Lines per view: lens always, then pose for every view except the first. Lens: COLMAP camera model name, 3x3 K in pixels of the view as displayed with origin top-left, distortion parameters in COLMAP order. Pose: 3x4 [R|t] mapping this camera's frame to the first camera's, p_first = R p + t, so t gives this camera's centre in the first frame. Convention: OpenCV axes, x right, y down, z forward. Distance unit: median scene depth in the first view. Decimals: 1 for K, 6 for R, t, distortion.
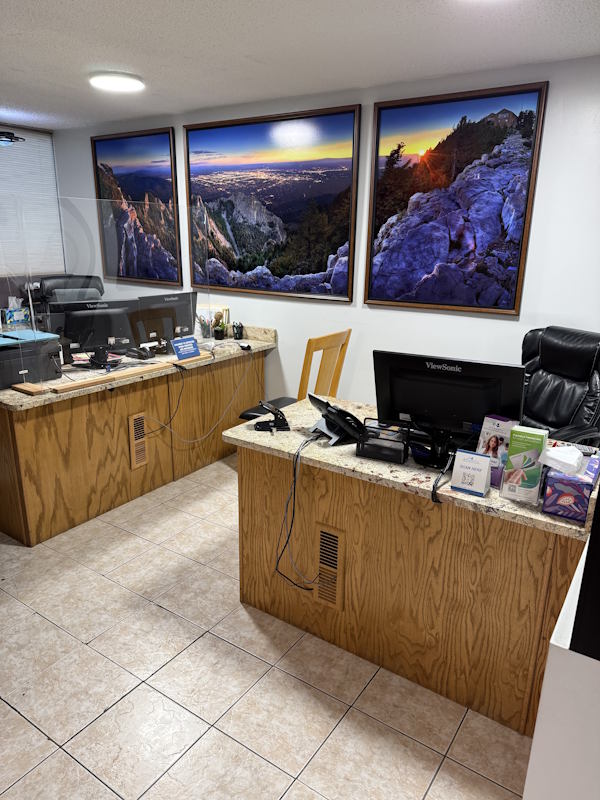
lens RADIAL K [[558.6, 0, 305.0], [0, 558.6, 398.5], [0, 0, 1]] dist [0.103064, -0.157020]
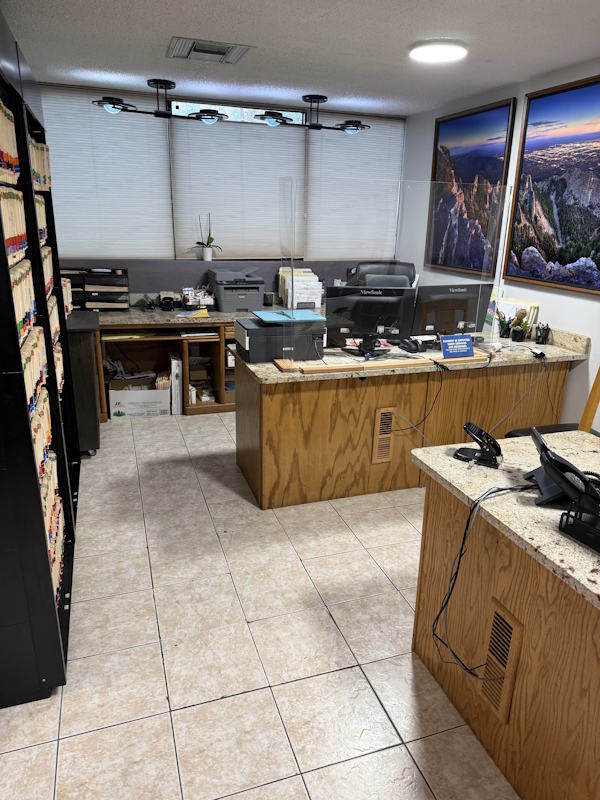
lens RADIAL K [[558.6, 0, 305.0], [0, 558.6, 398.5], [0, 0, 1]] dist [0.103064, -0.157020]
pose [[0.798972, 0.187119, -0.571516, 0.132175], [-0.177289, 0.981412, 0.073475, -0.033935], [0.574641, 0.042619, 0.817295, 0.144958]]
